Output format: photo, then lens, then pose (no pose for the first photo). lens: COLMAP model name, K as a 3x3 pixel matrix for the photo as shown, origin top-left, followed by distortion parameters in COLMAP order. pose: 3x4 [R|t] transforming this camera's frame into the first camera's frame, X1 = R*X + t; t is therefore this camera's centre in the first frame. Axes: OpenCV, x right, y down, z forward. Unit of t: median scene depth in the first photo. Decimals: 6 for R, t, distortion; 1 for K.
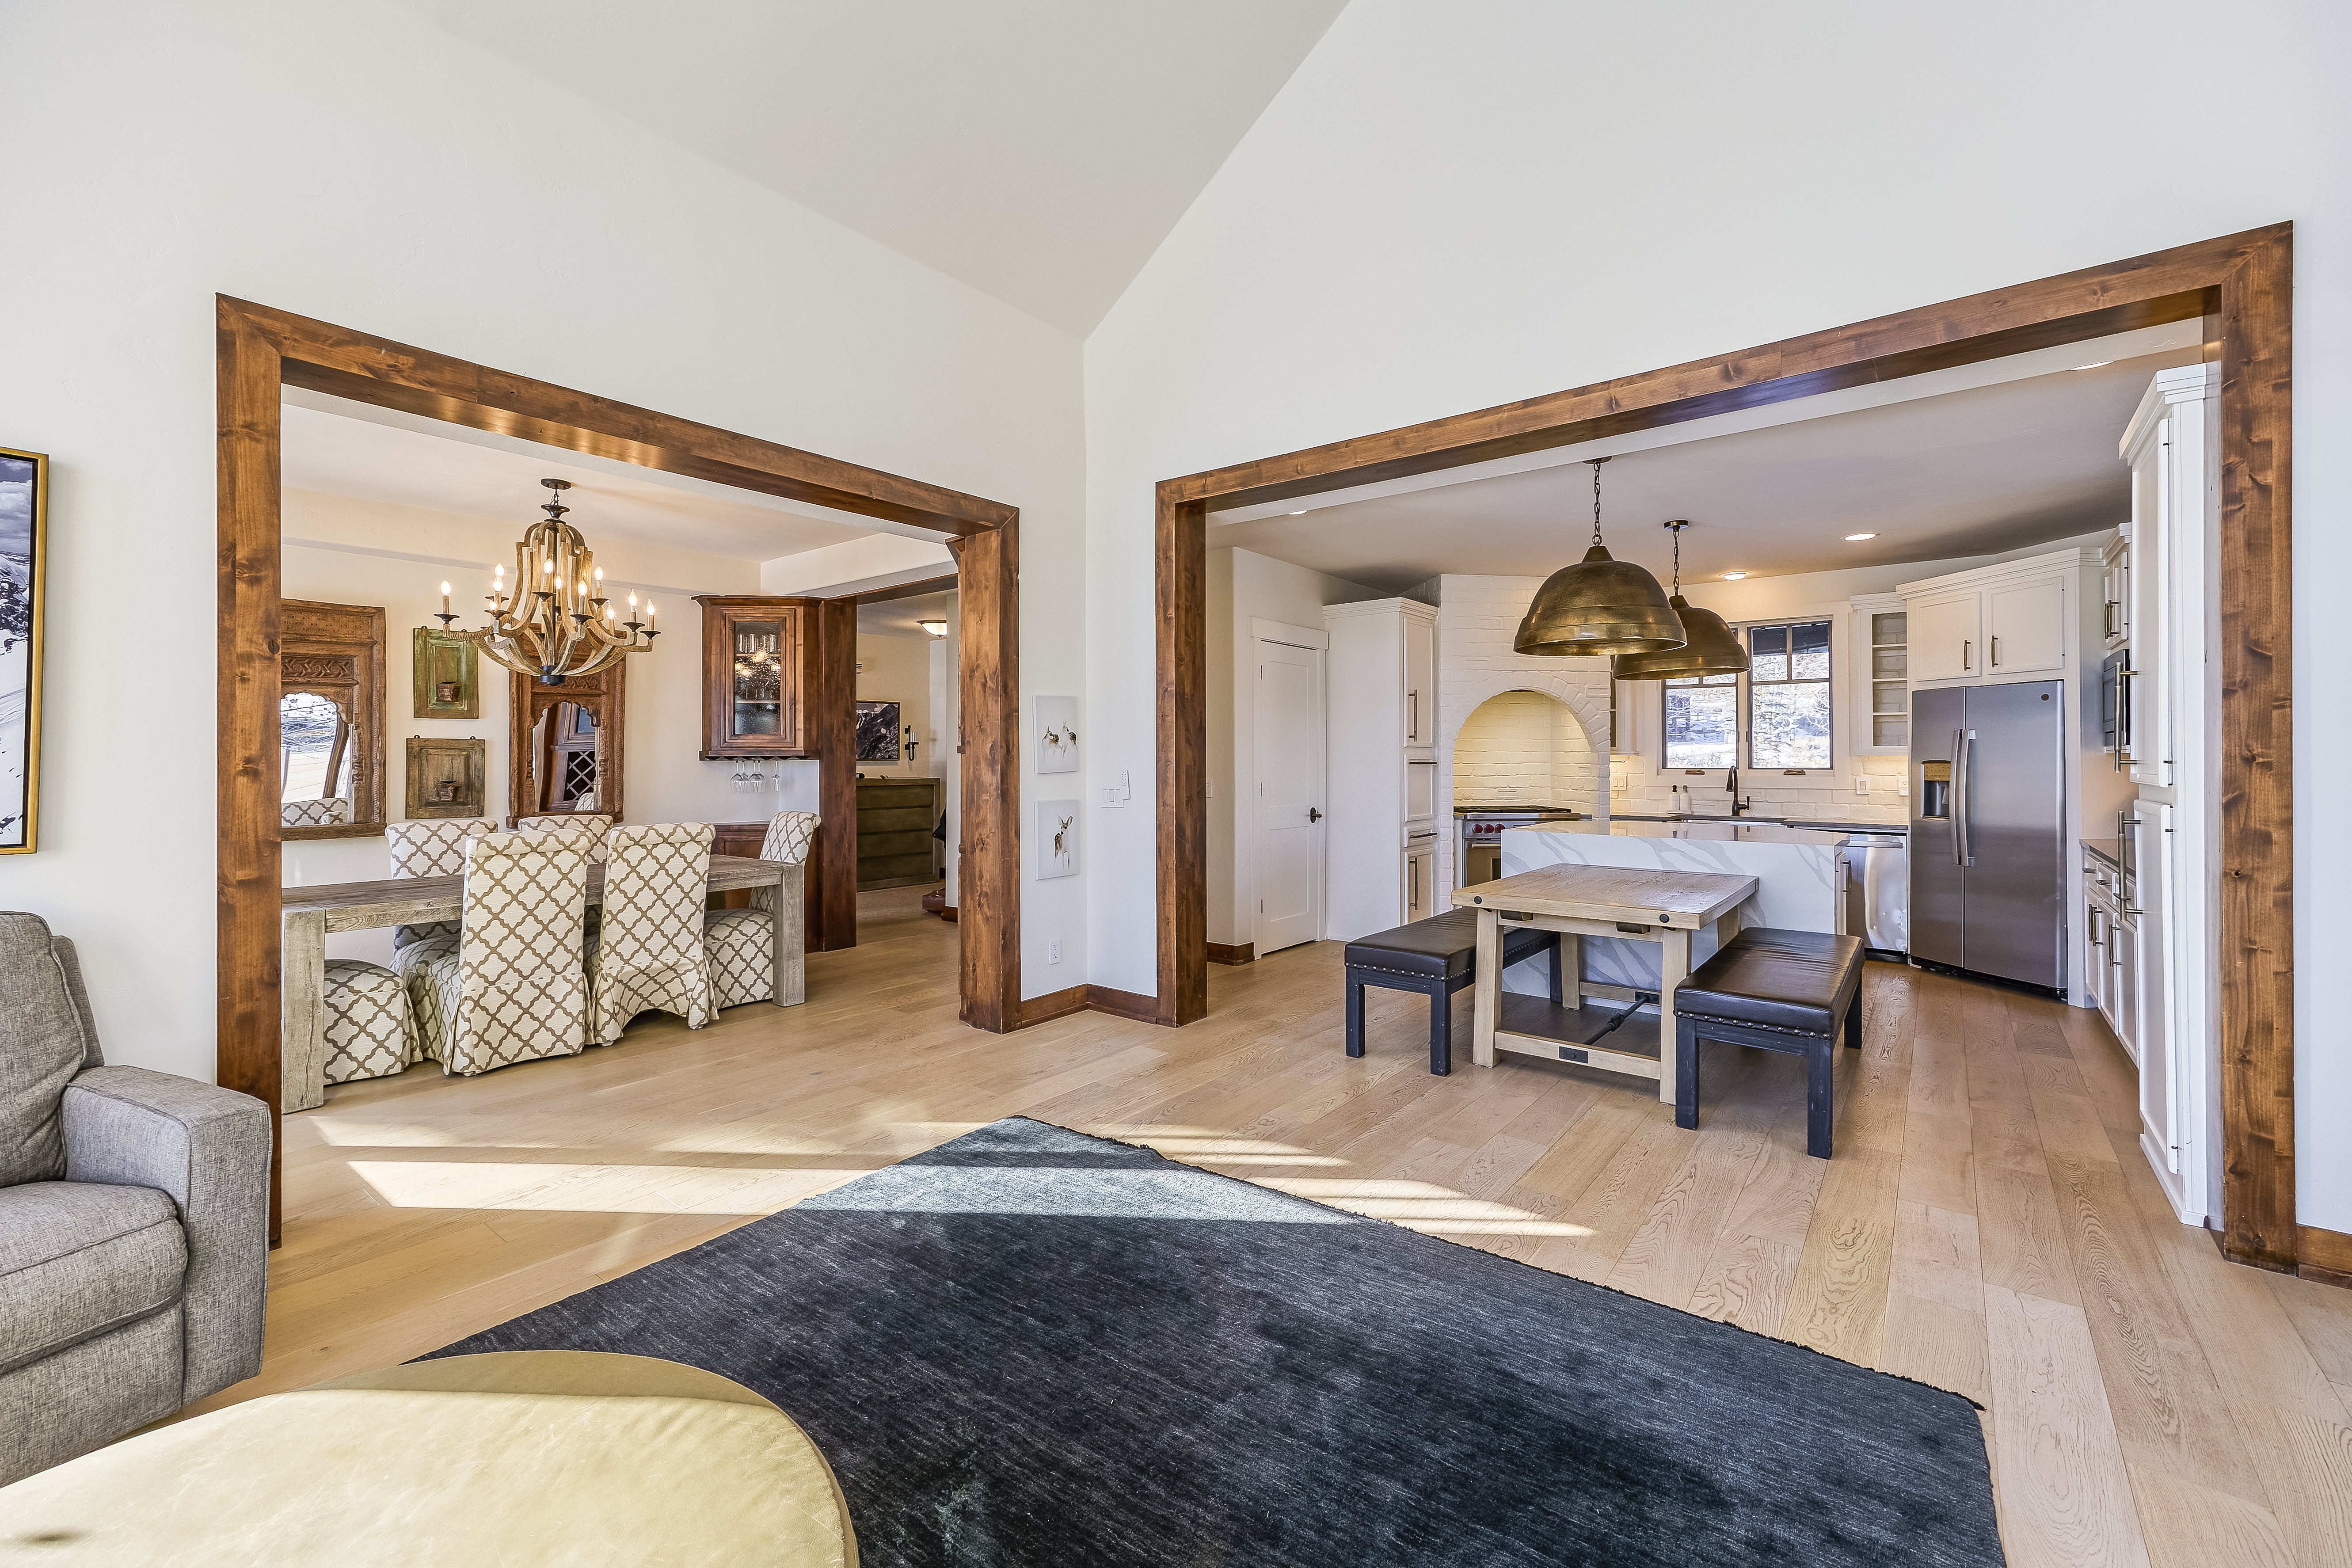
lens RADIAL K [[948.0, 0, 1173.6], [0, 948.0, 765.1], [0, 0, 1]] dist [-0.000627, -0.000249]
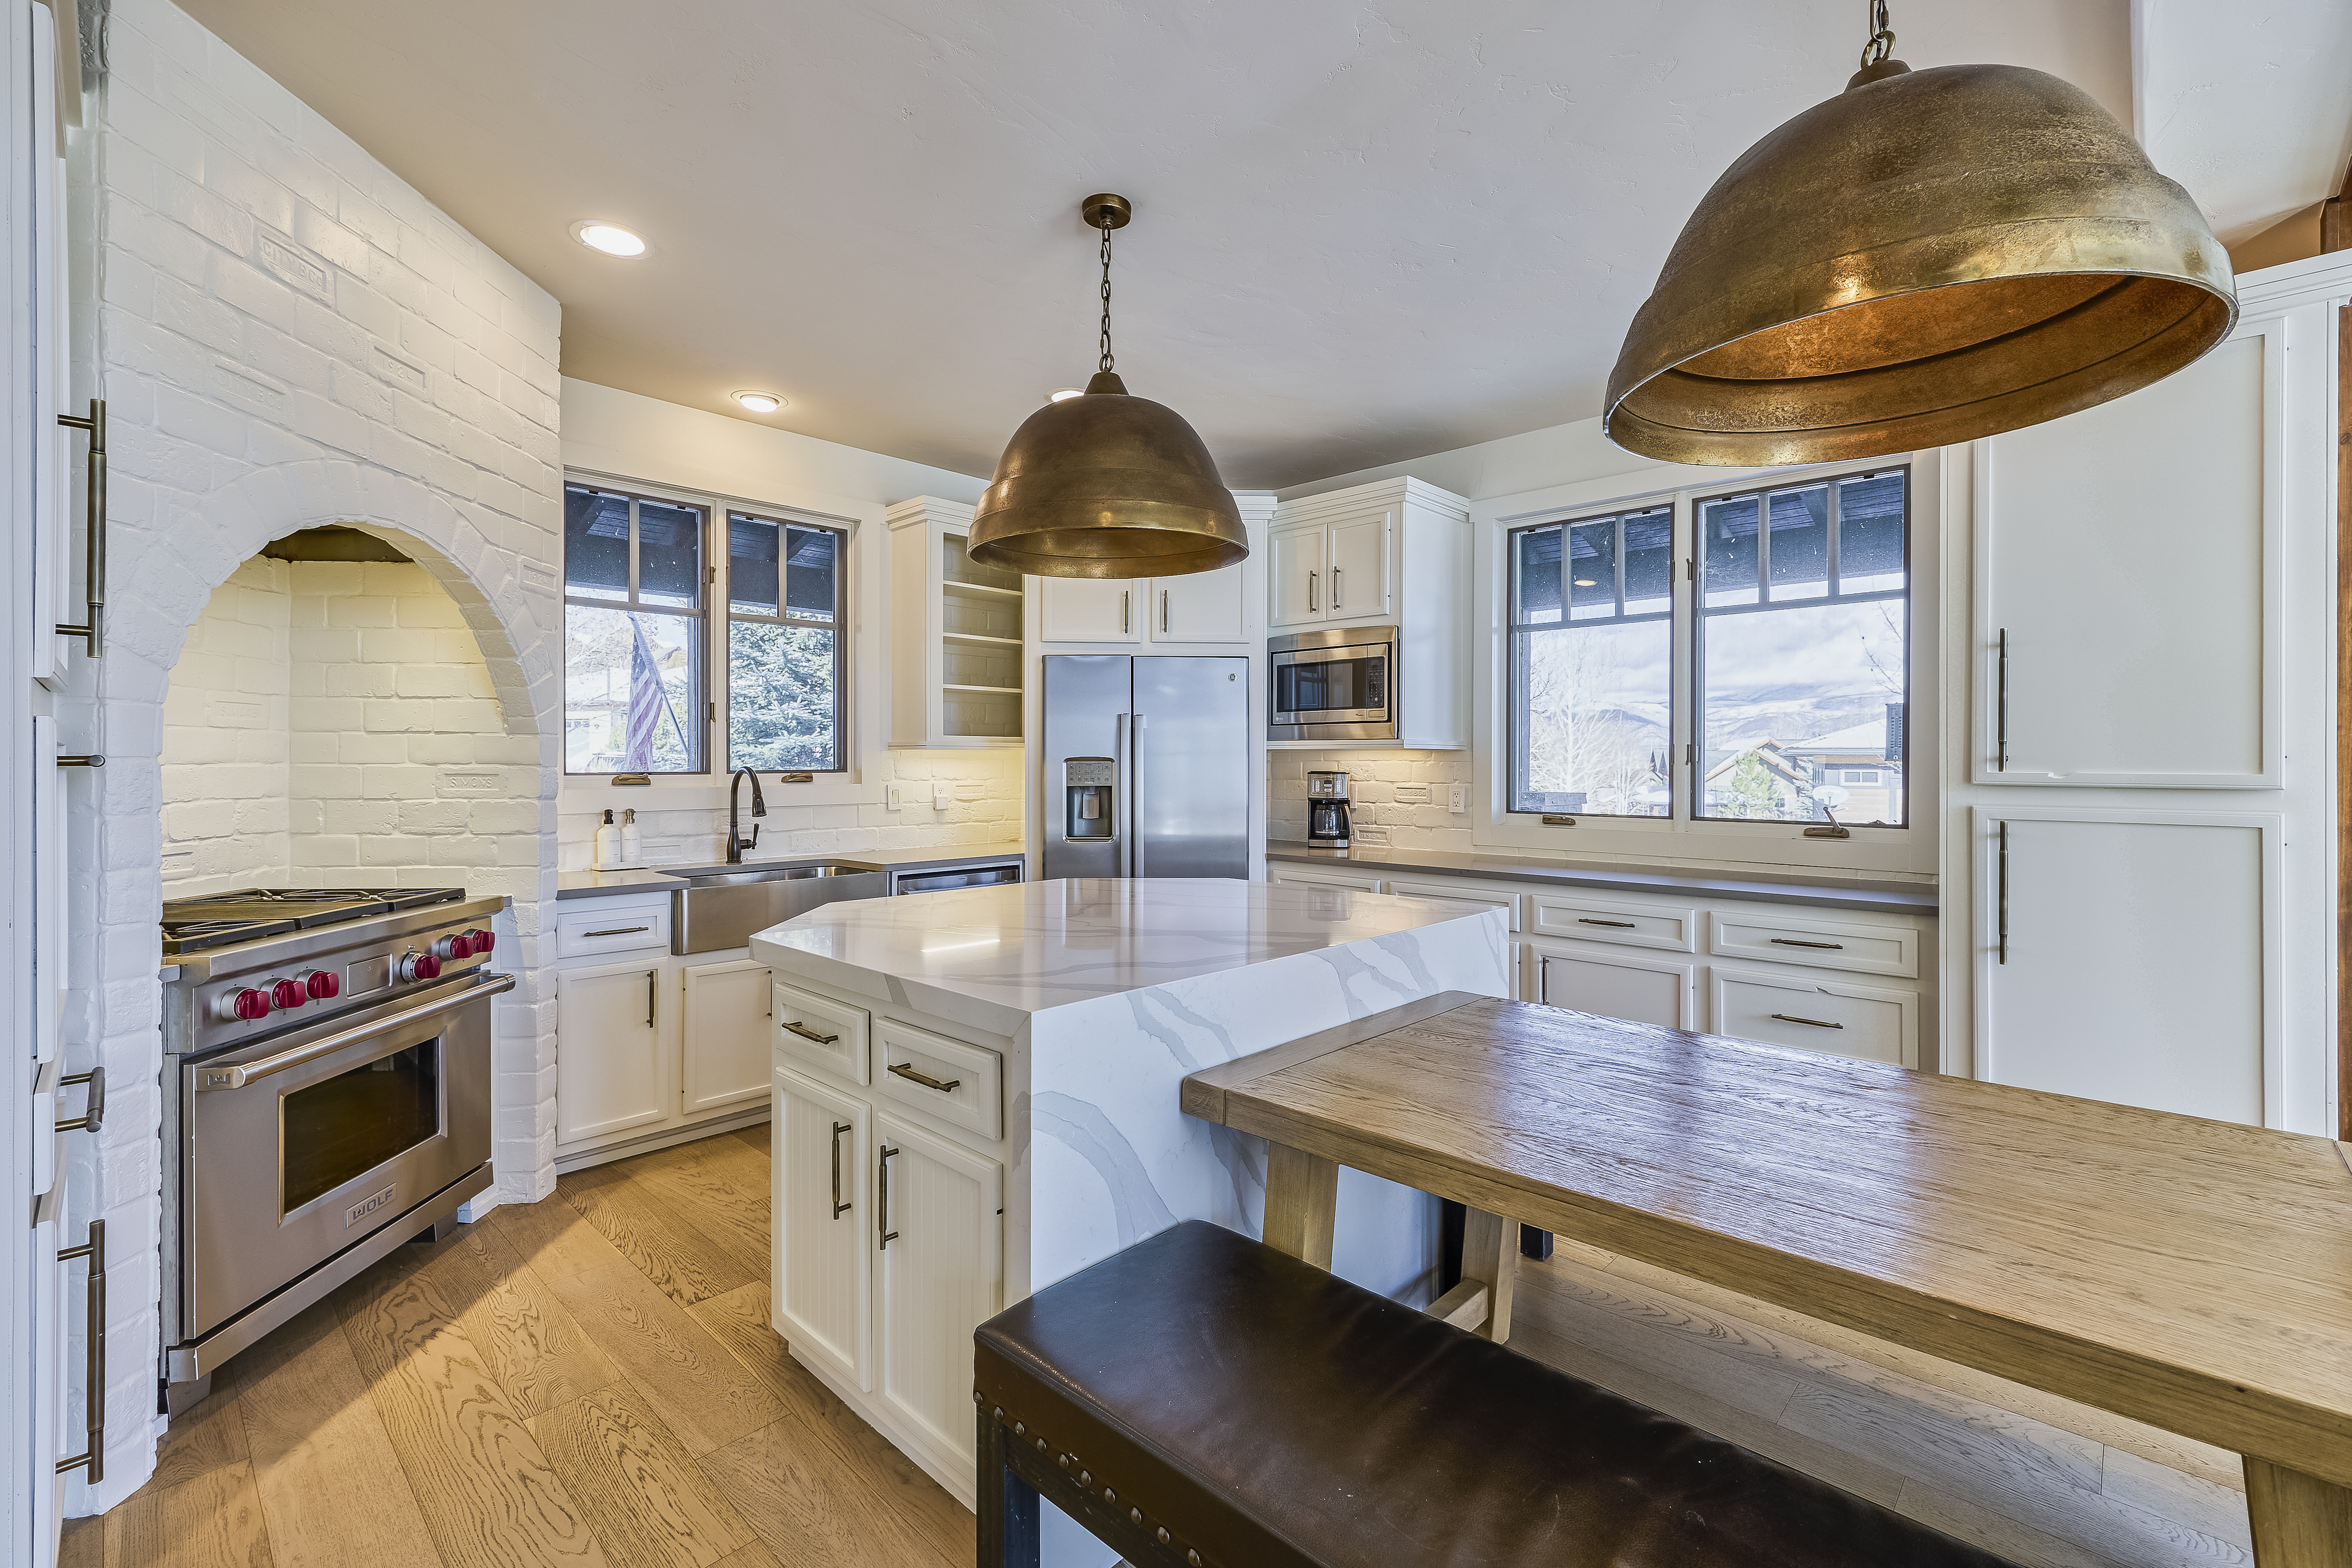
lens RADIAL K [[1015.5, 0, 1176.2], [0, 1015.5, 765.3], [0, 0, 1]] dist [-0.000407, -0.000034]
pose [[0.087580, -0.002883, 0.996153, 0.080390], [0.004515, 0.999987, 0.002497, -0.000901], [-0.996147, 0.004279, 0.087592, 1.055099]]
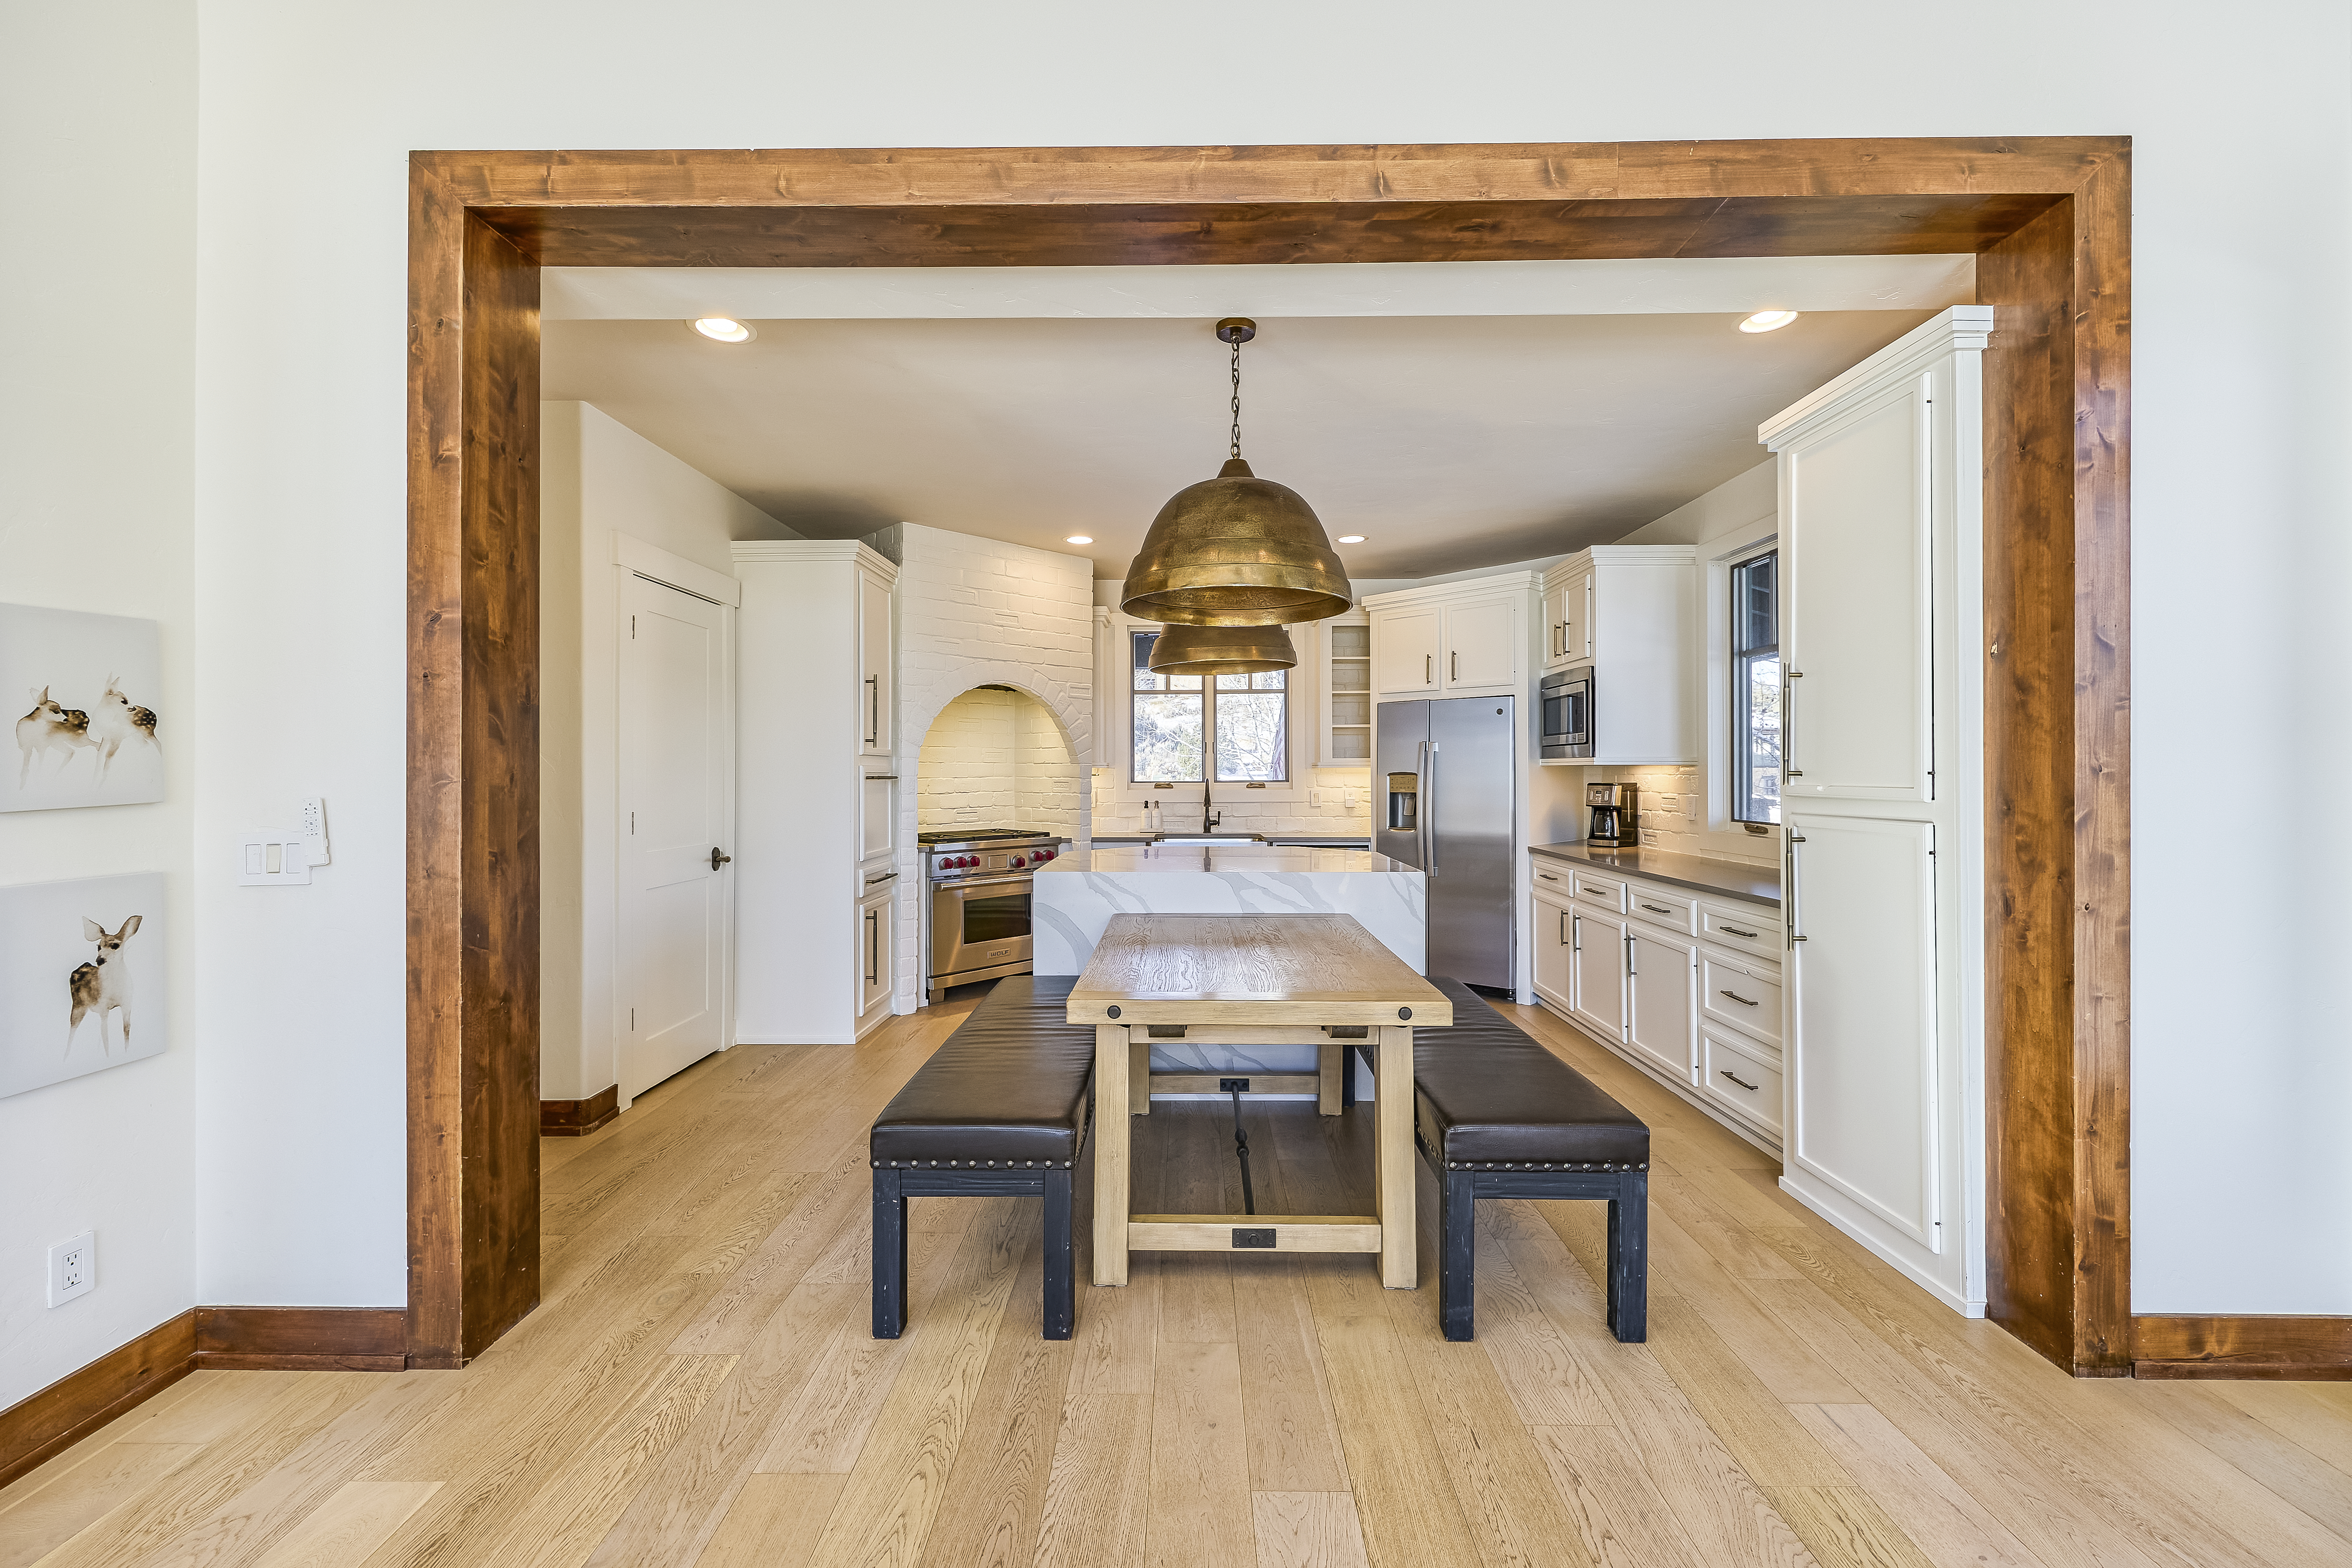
lens RADIAL K [[948.0, 0, 1173.6], [0, 948.0, 765.1], [0, 0, 1]] dist [-0.000627, -0.000249]
pose [[0.787516, 0.002883, 0.616288, -0.009227], [0.005751, 0.999911, -0.012026, -0.002446], [-0.616268, 0.013015, 0.787429, 0.428833]]
